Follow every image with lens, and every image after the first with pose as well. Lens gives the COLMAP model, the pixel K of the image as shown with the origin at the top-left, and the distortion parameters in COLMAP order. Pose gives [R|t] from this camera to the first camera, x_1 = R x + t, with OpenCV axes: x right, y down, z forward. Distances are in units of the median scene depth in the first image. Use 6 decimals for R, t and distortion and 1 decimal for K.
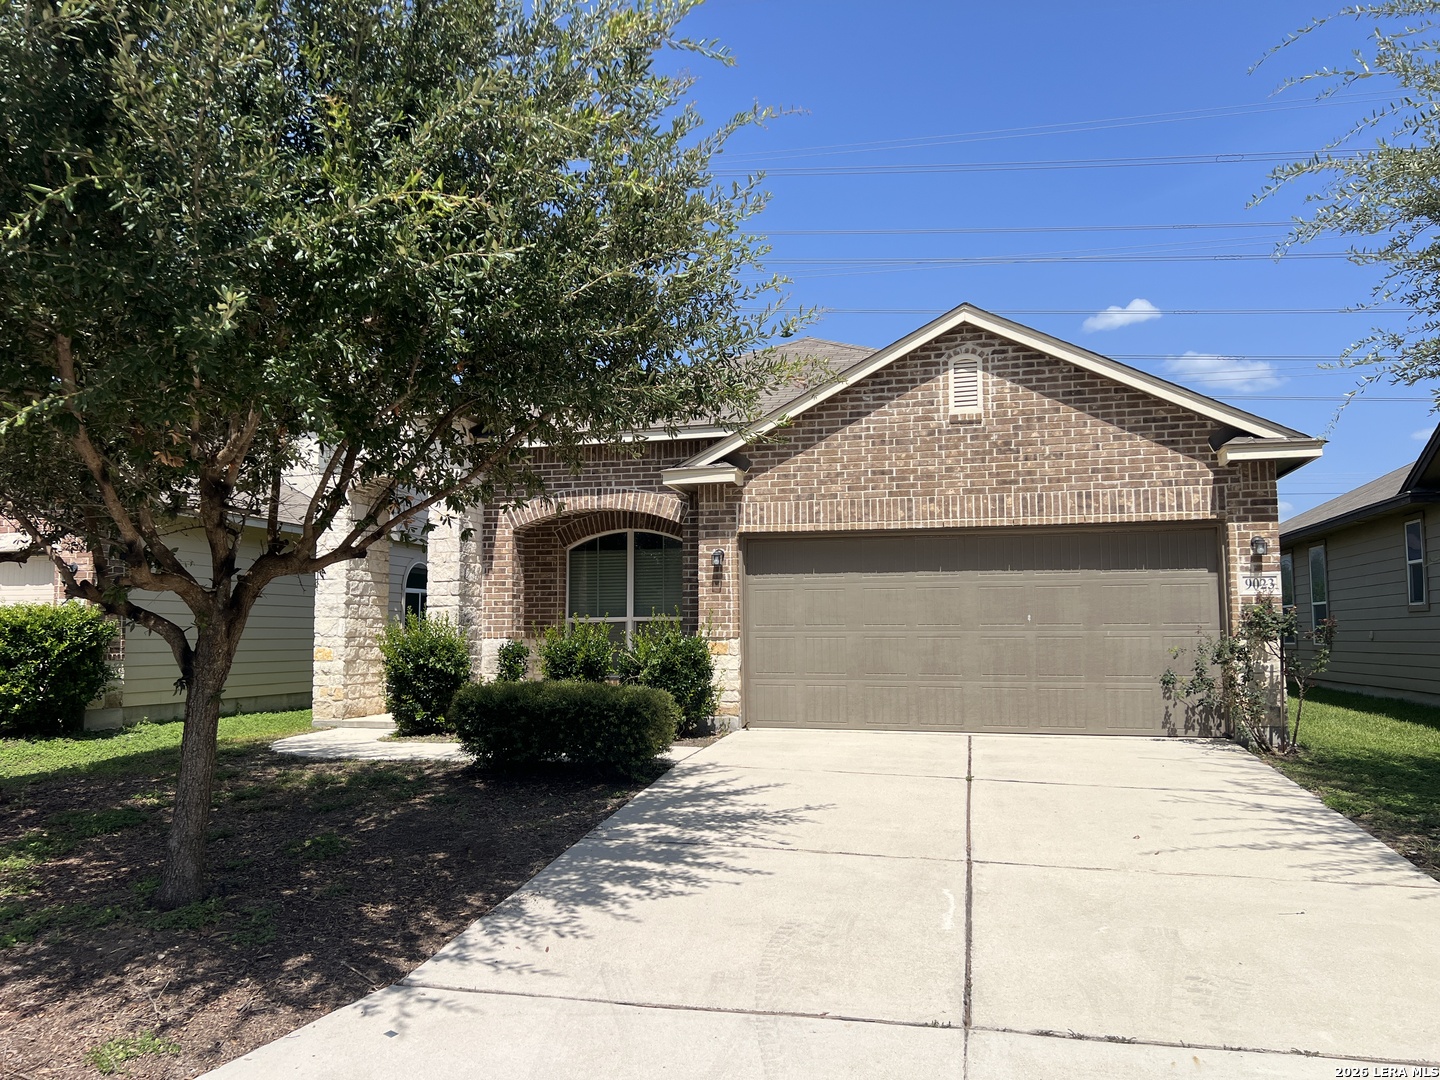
lens RADIAL K [[1068.6, 0, 720.8], [0, 1068.6, 560.6], [0, 0, 1]] dist [0.099787, -0.002222]
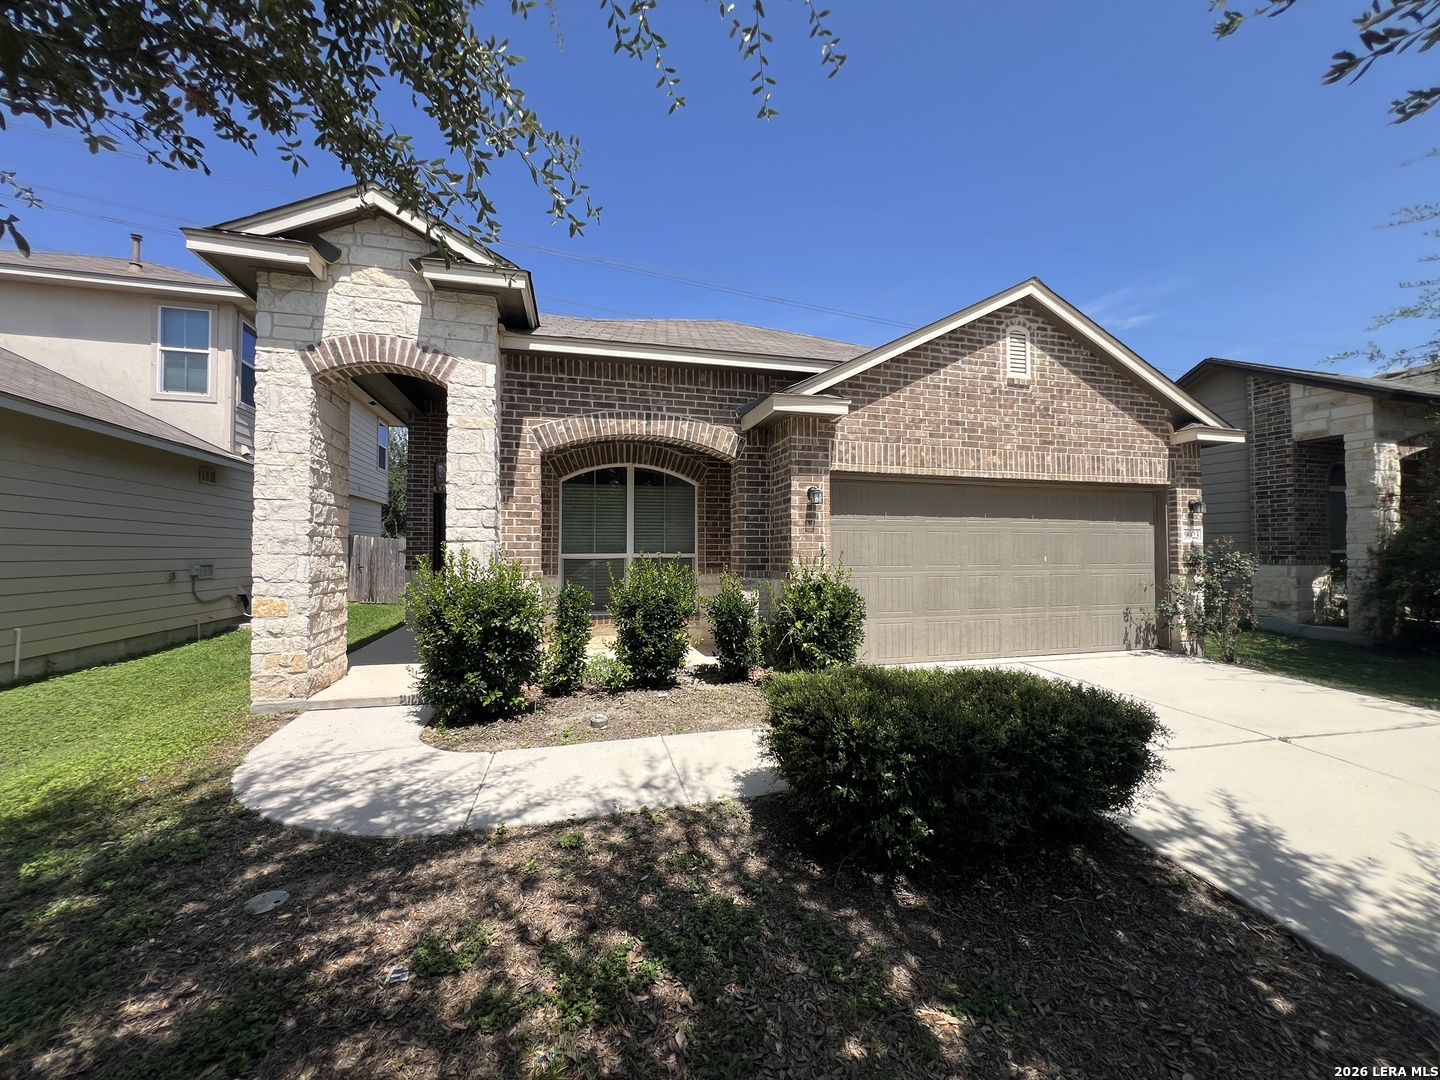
lens RADIAL K [[579.1, 0, 718.2], [0, 579.1, 538.6], [0, 0, 1]] dist [-0.003195, 0.000753]
pose [[0.871233, 0.015536, 0.490625, -0.332800], [-0.037617, 0.998673, 0.035176, 0.021003], [-0.489427, -0.049103, 0.870661, 0.602496]]
